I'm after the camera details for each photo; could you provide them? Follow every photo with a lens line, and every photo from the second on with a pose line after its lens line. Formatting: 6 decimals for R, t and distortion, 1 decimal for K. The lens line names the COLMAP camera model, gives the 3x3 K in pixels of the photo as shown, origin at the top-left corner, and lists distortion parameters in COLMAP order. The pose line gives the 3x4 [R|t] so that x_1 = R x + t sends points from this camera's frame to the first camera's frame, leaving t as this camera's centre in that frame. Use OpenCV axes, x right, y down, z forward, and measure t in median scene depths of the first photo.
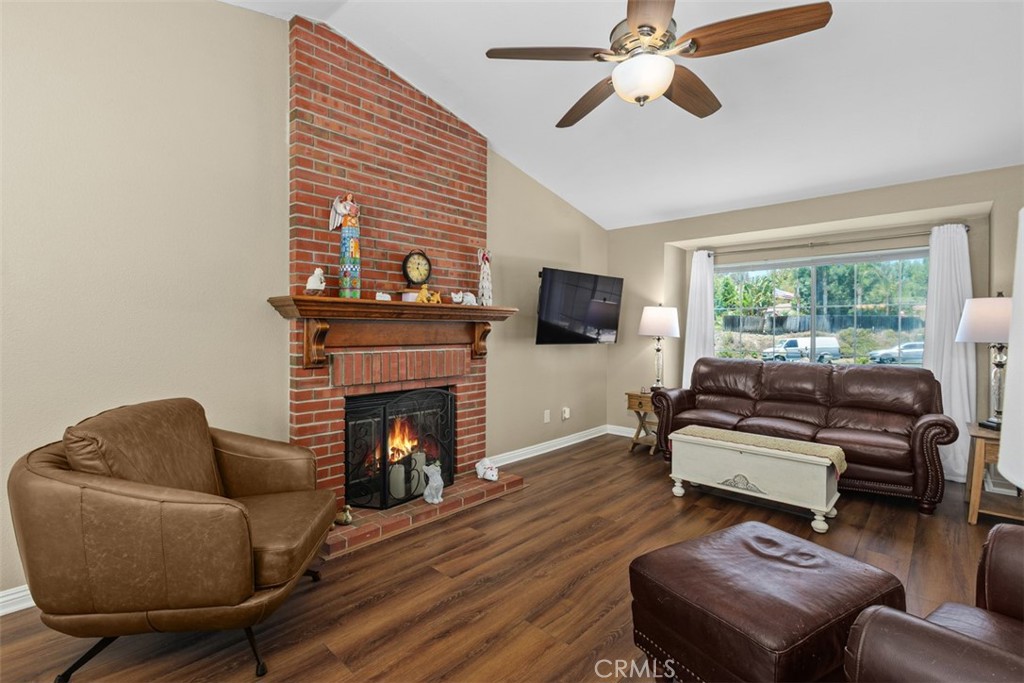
lens RADIAL K [[473.2, 0, 510.4], [0, 473.2, 334.9], [0, 0, 1]] dist [-0.000227, -0.000061]
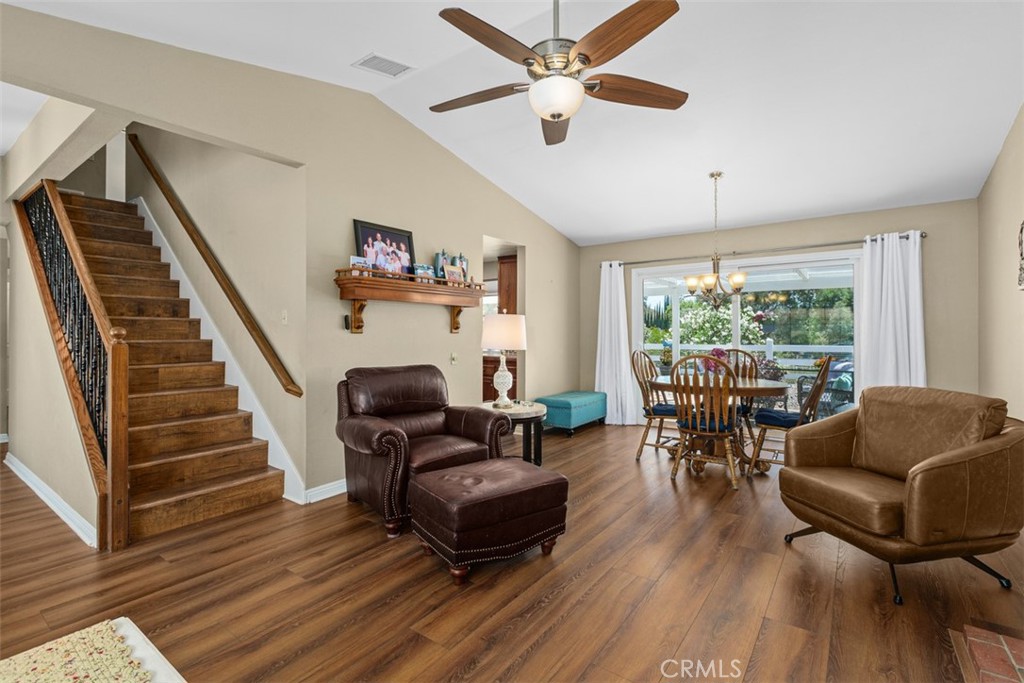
lens RADIAL K [[462.4, 0, 488.1], [0, 462.4, 329.0], [0, 0, 1]] dist [-0.000112, 0.000050]
pose [[-0.994585, -0.007171, -0.103681, 0.319036], [-0.007508, 0.999968, 0.002859, -0.007663], [0.103657, 0.003622, -0.994606, 1.217540]]
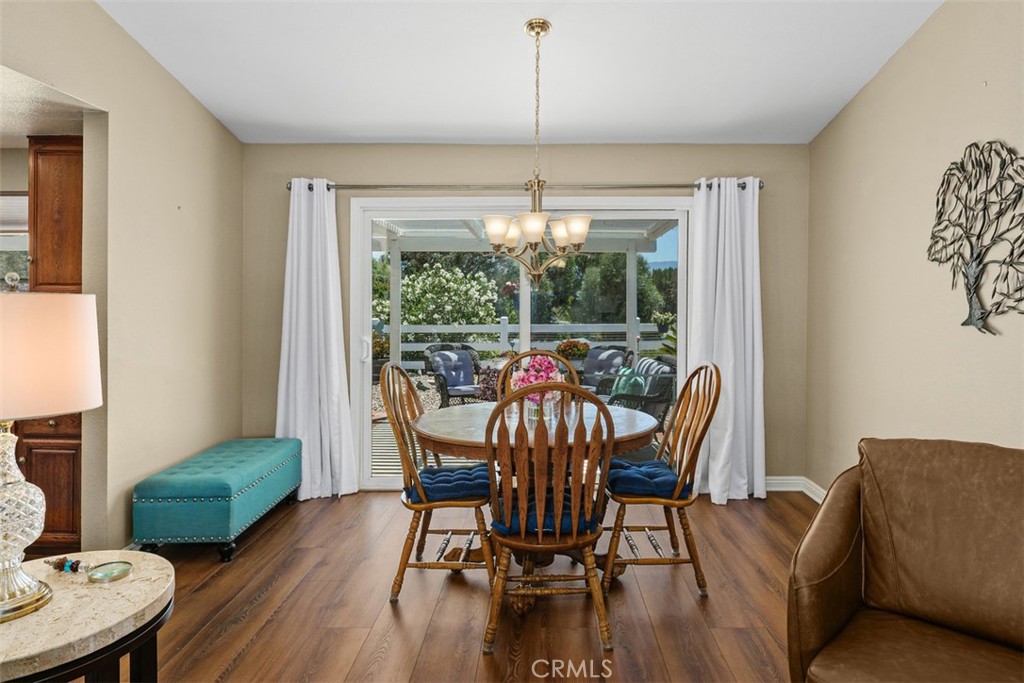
lens RADIAL K [[644.3, 0, 543.4], [0, 644.3, 303.8], [0, 0, 1]] dist [-0.009449, -0.002568]
pose [[-0.718390, -0.002367, -0.695637, 0.206187], [-0.010737, 0.999913, 0.007686, -0.039335], [0.695558, 0.012990, -0.718353, 0.690675]]
